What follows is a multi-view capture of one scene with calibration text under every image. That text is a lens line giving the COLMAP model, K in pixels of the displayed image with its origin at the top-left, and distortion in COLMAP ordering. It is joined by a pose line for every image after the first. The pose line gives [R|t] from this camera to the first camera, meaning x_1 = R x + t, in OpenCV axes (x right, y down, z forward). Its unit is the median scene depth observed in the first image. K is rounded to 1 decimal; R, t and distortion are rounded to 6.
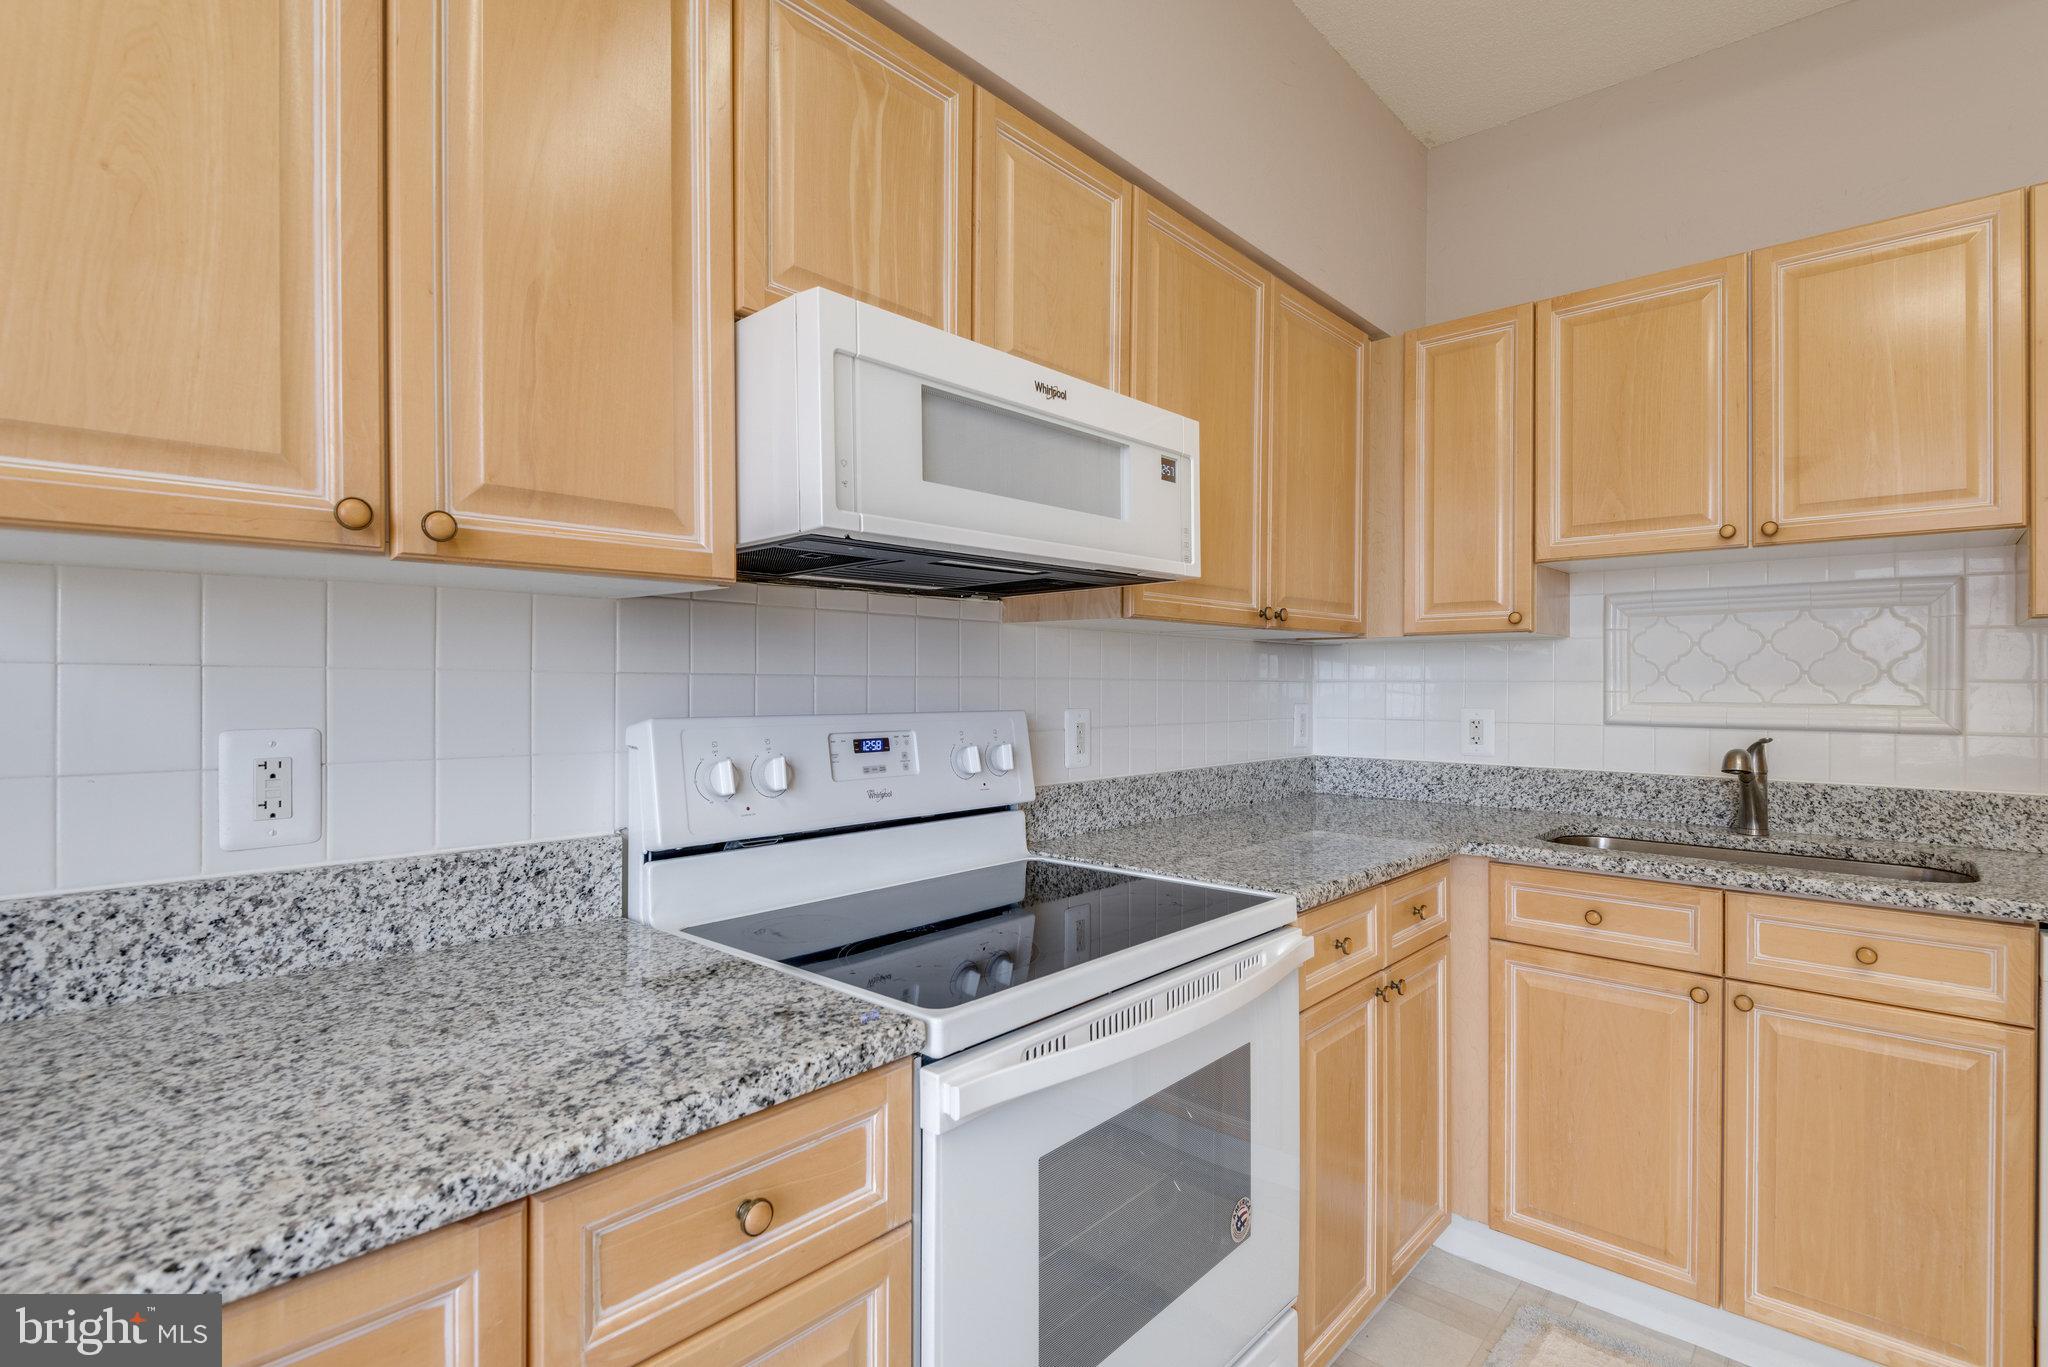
lens RADIAL K [[978.4, 0, 1078.3], [0, 978.4, 686.2], [0, 0, 1]] dist [0.025735, -0.018048]
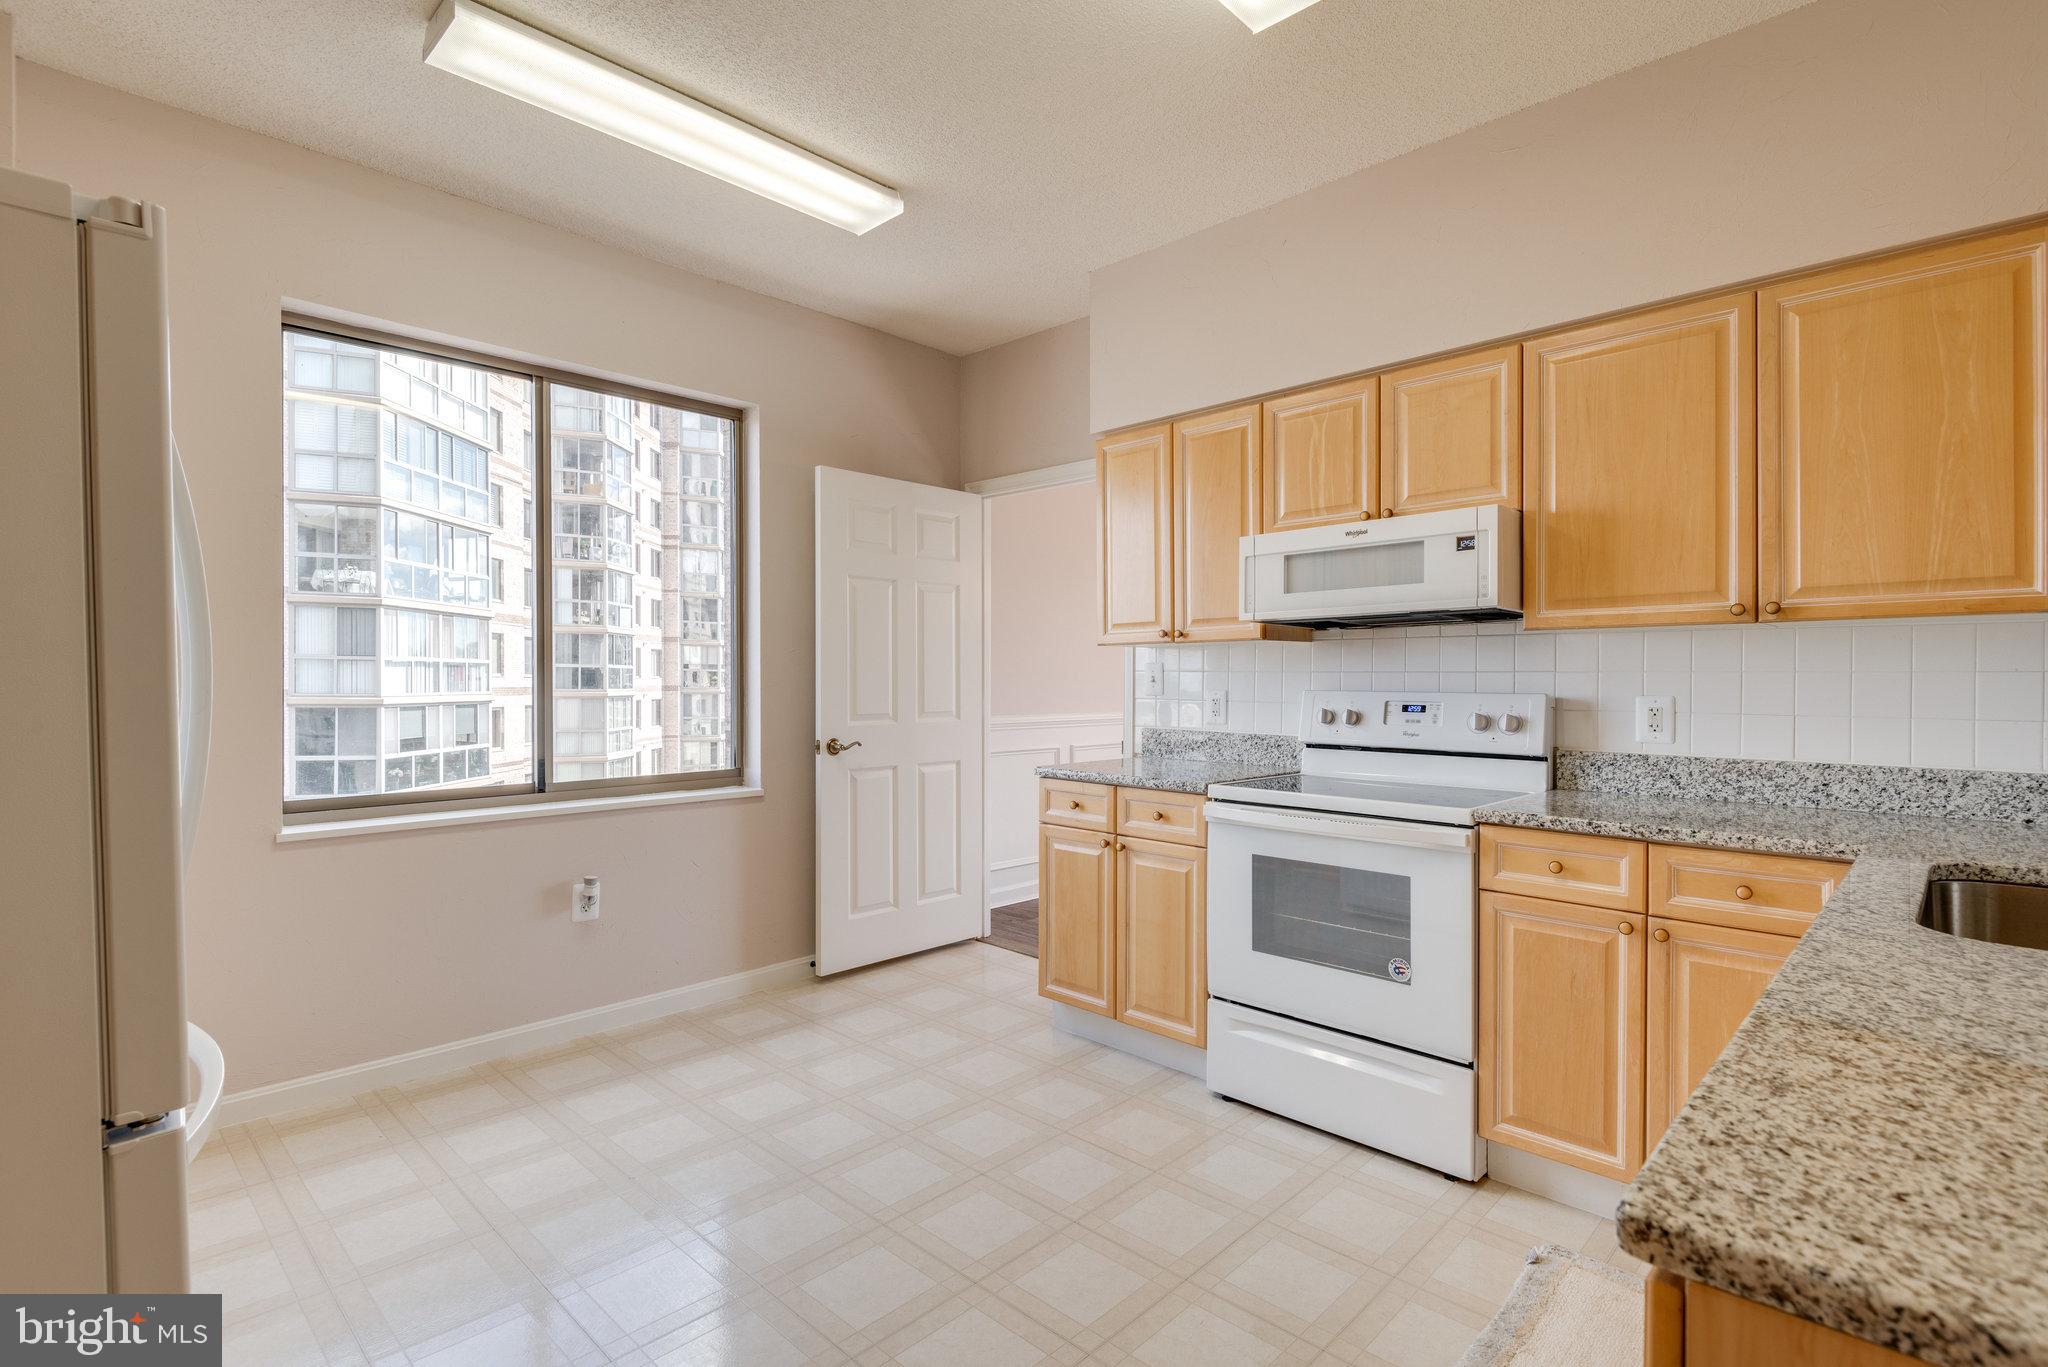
lens RADIAL K [[975.1, 0, 971.3], [0, 975.1, 683.2], [0, 0, 1]] dist [-0.003607, -0.003132]
pose [[-0.107937, -0.000157, -0.994158, 1.589714], [-0.007794, 0.999969, 0.000689, 0.015135], [0.994127, 0.007823, -0.107935, 0.319936]]
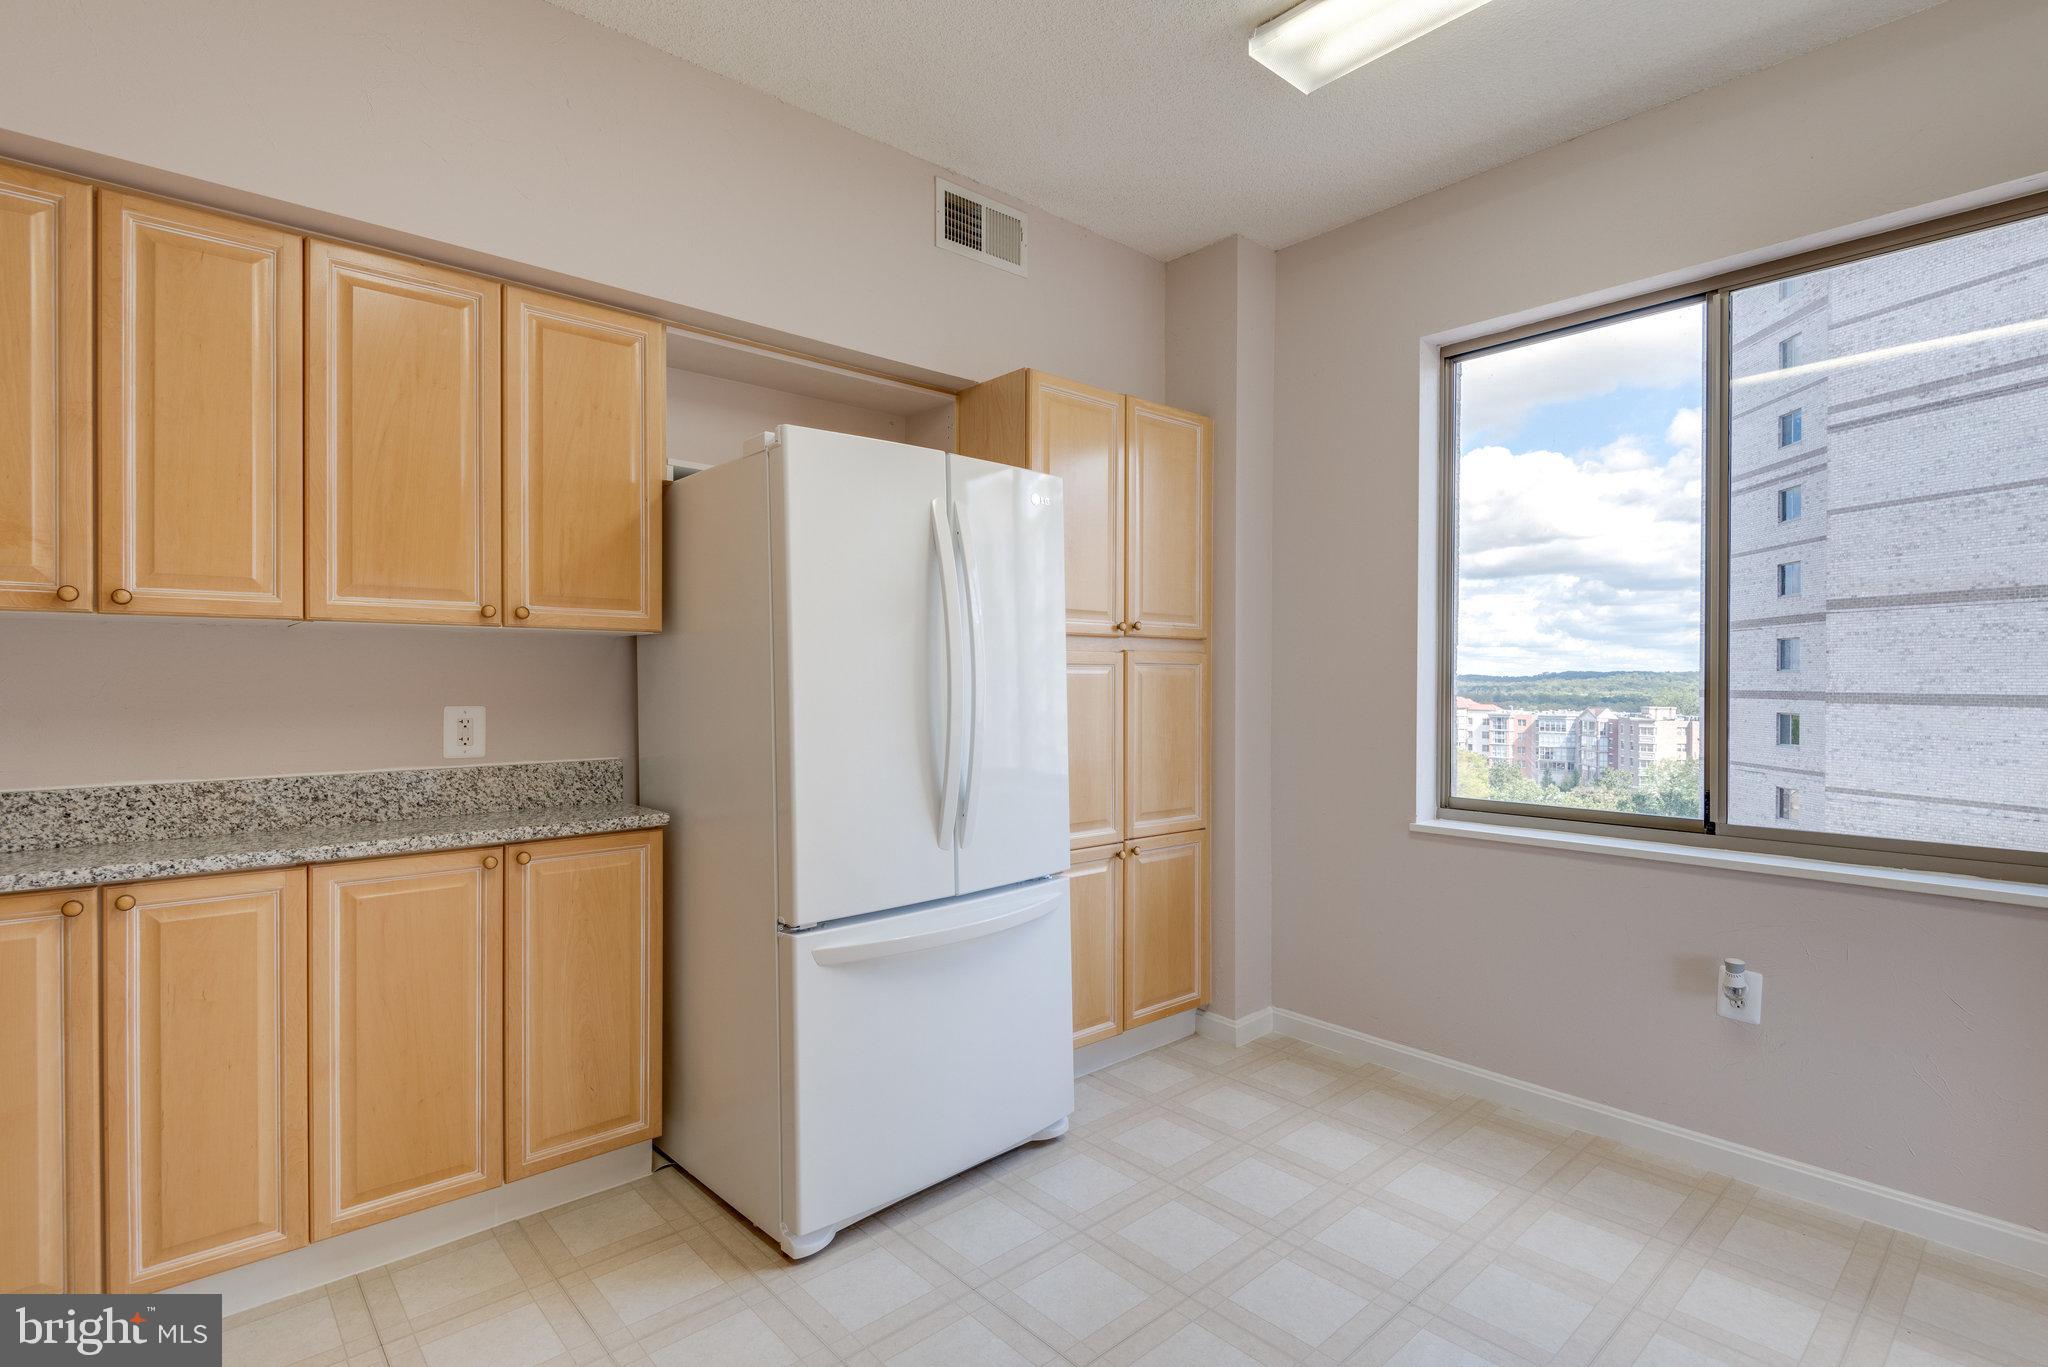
lens RADIAL K [[978.4, 0, 1052.6], [0, 978.4, 695.1], [0, 0, 1]] dist [0.025735, -0.018048]
pose [[-0.992303, -0.005777, 0.123697, 0.567702], [-0.003700, 0.999848, 0.017016, 0.006951], [-0.123777, 0.016428, -0.992174, 0.867737]]
